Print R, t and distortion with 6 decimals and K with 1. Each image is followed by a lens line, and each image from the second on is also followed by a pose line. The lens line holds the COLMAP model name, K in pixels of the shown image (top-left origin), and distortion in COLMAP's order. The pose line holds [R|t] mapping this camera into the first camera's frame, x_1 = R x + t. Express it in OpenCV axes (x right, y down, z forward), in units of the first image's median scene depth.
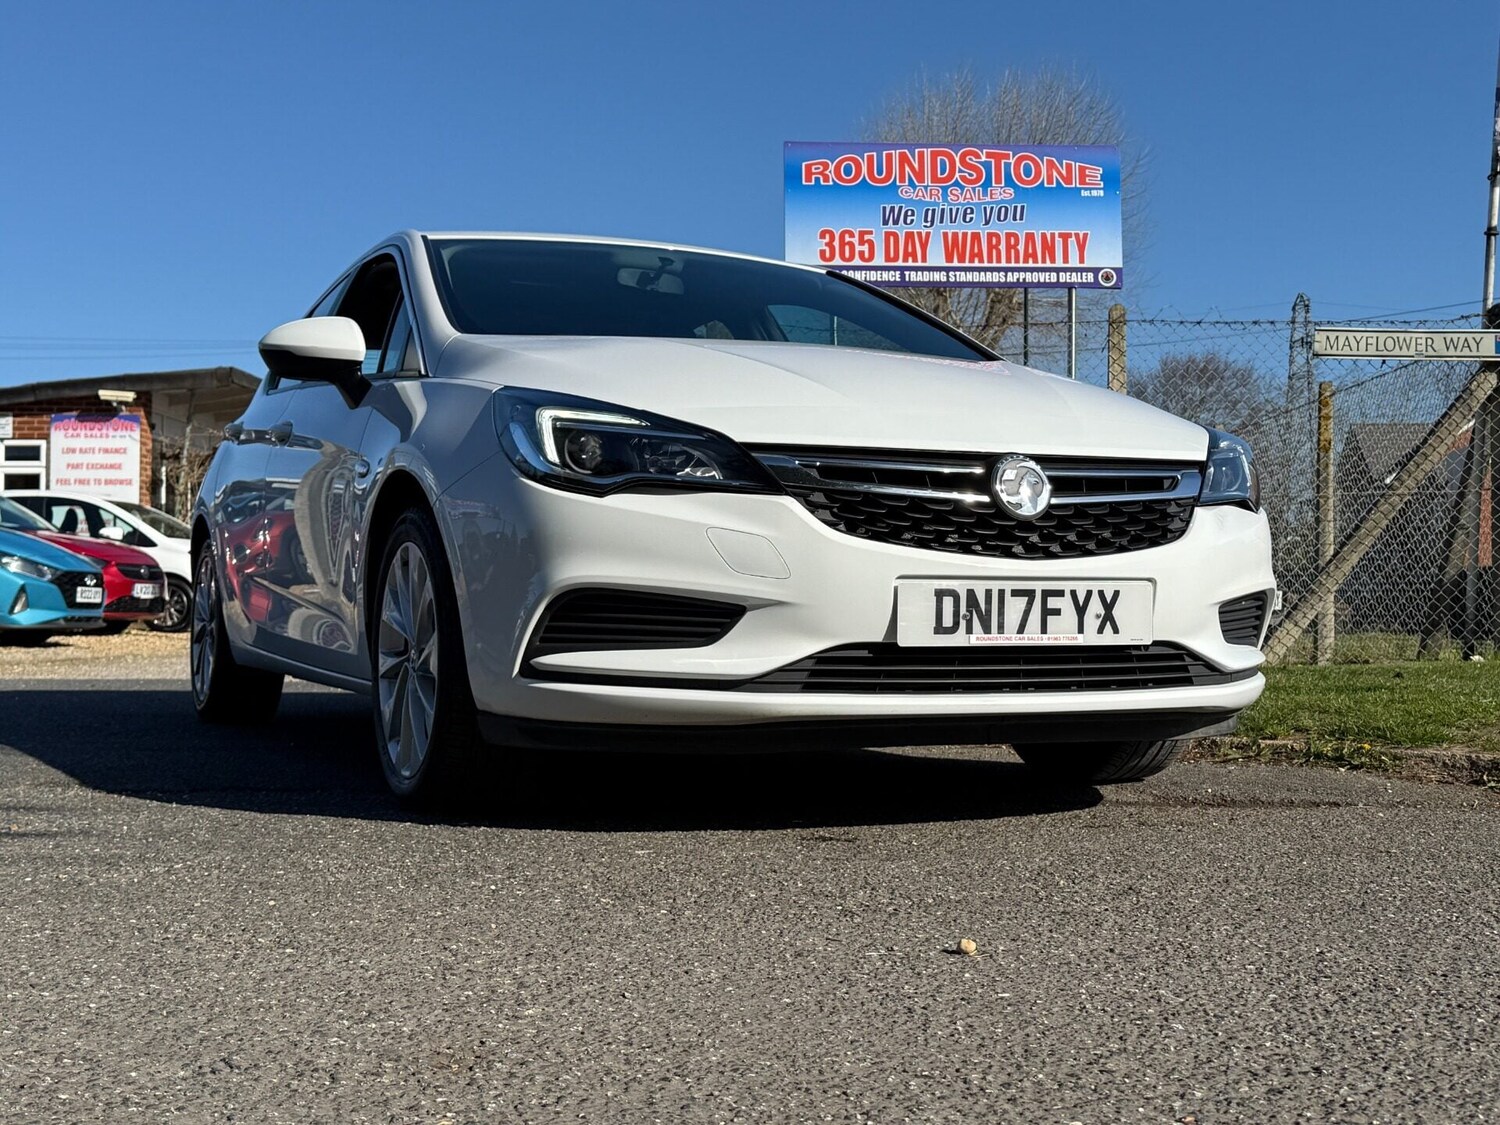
lens RADIAL K [[1871.5, 0, 760.4], [0, 1871.5, 571.0], [0, 0, 1]] dist [0.207271, -0.490369]
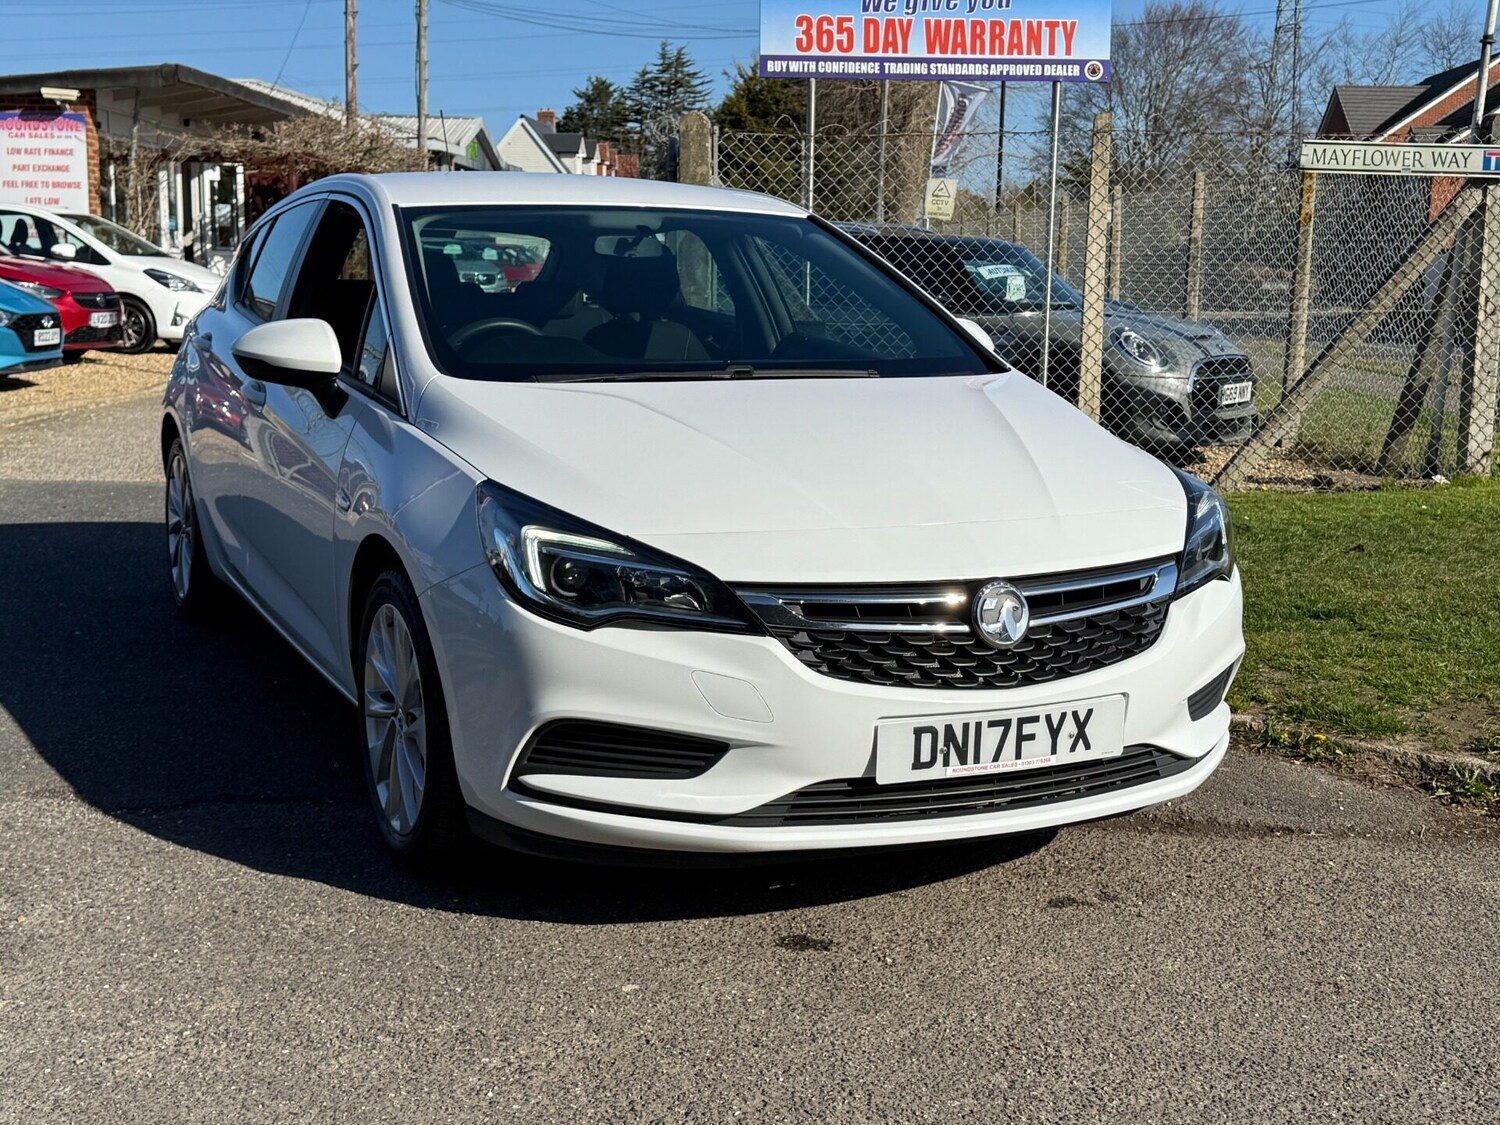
lens RADIAL K [[1871.5, 0, 760.4], [0, 1871.5, 571.0], [0, 0, 1]] dist [0.207271, -0.490369]
pose [[0.999769, 0.008301, 0.019832, -0.009593], [-0.011805, 0.982911, 0.183705, -0.212500], [-0.017968, -0.183896, 0.982781, 0.008009]]
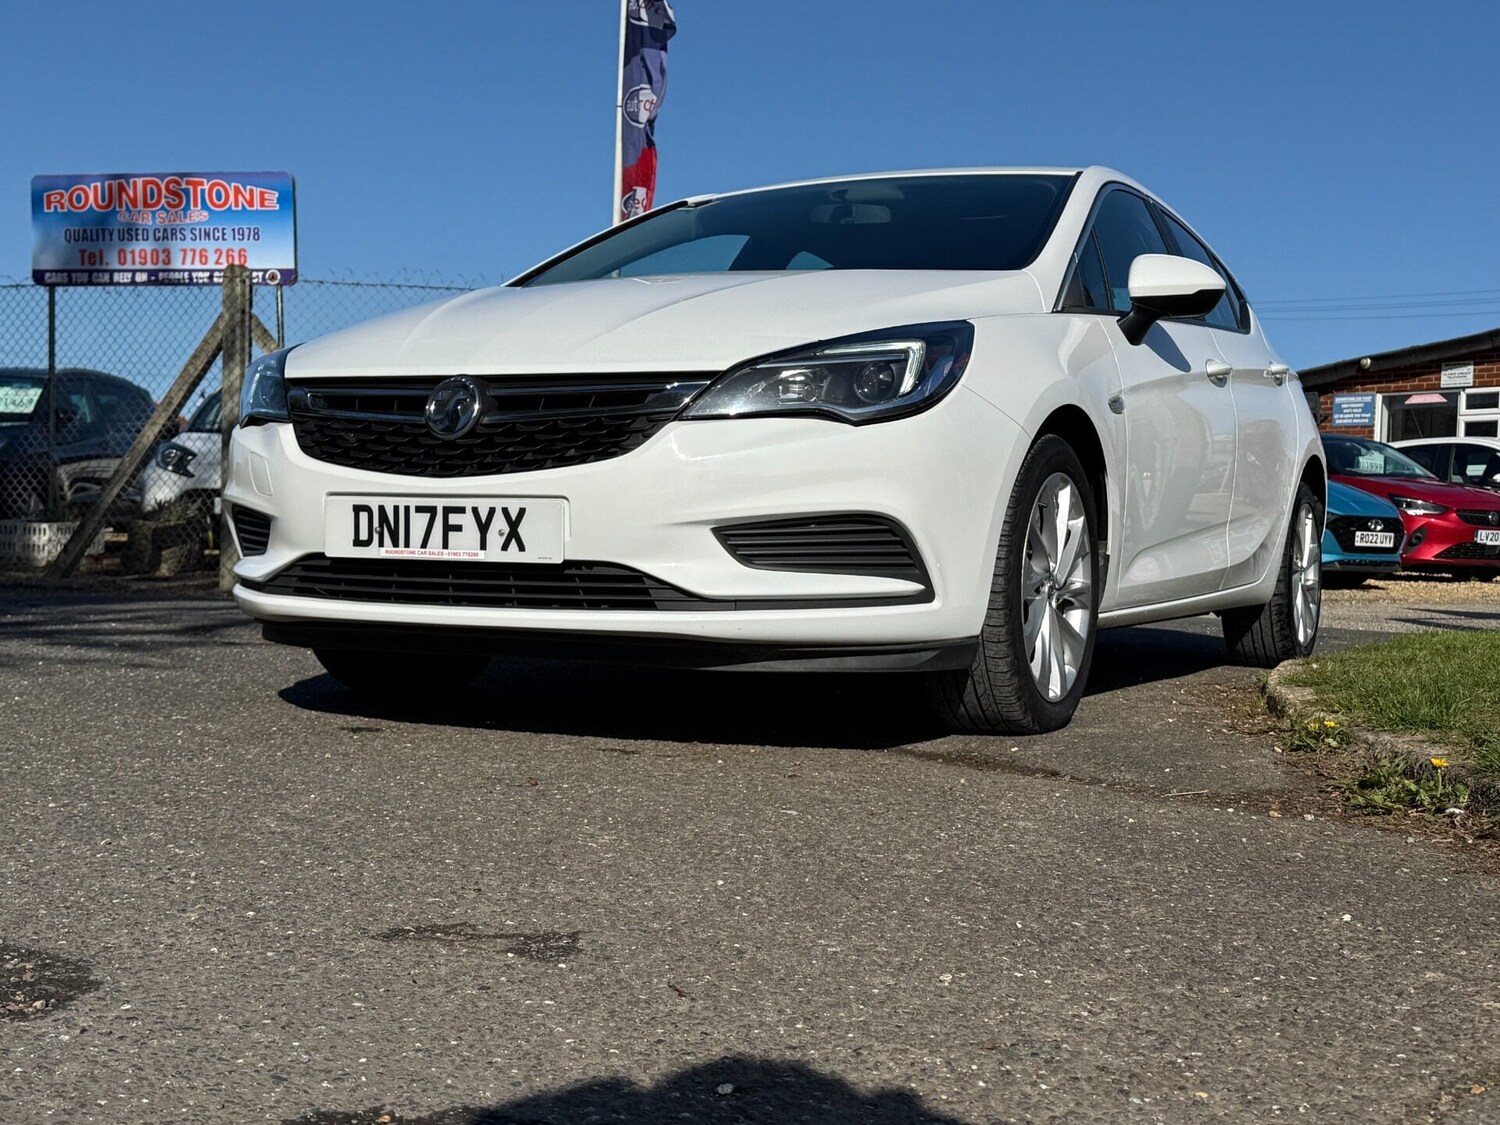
lens RADIAL K [[1871.5, 0, 760.4], [0, 1871.5, 571.0], [0, 0, 1]] dist [0.207271, -0.490369]
pose [[0.634334, 0.025692, -0.772632, 0.883689], [-0.006482, 0.999589, 0.027917, 0.012856], [0.773032, -0.012701, 0.634239, 0.396825]]
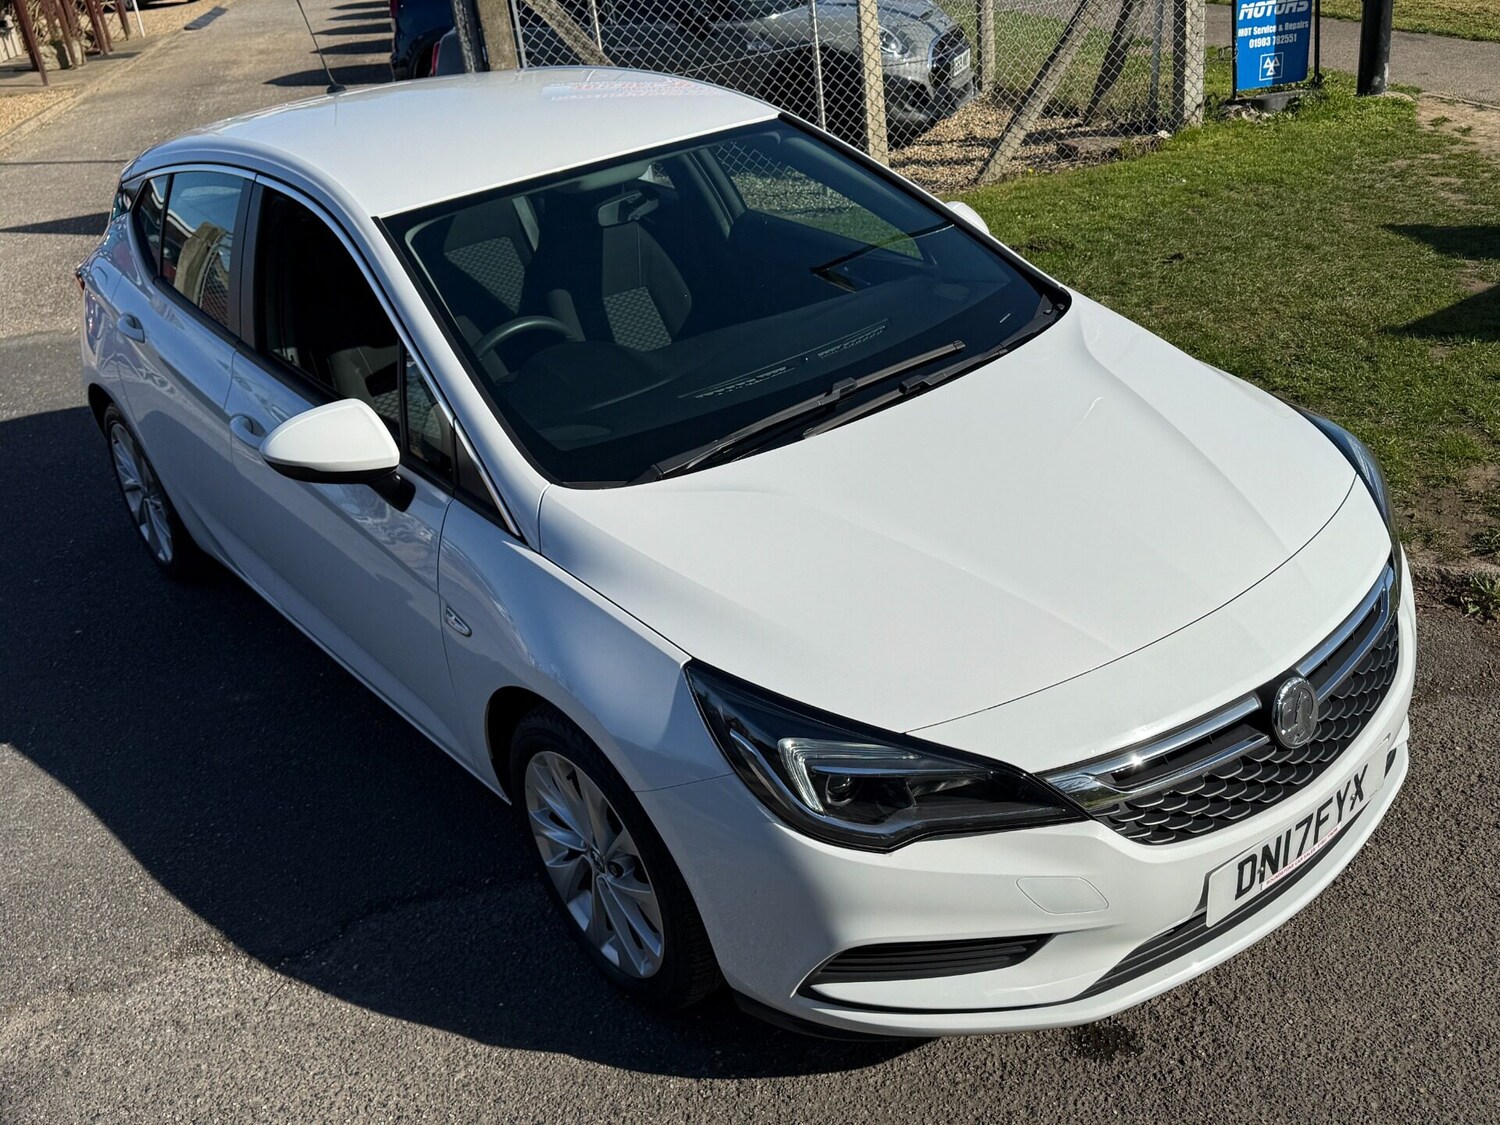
lens RADIAL K [[1427.8, 0, 753.6], [0, 1427.8, 558.1], [0, 0, 1]] dist [0.103550, -0.193863]
pose [[0.963311, -0.206212, 0.171779, -0.192001], [0.106203, 0.880685, 0.461644, -0.397384], [-0.246480, -0.426463, 0.870274, 0.398762]]
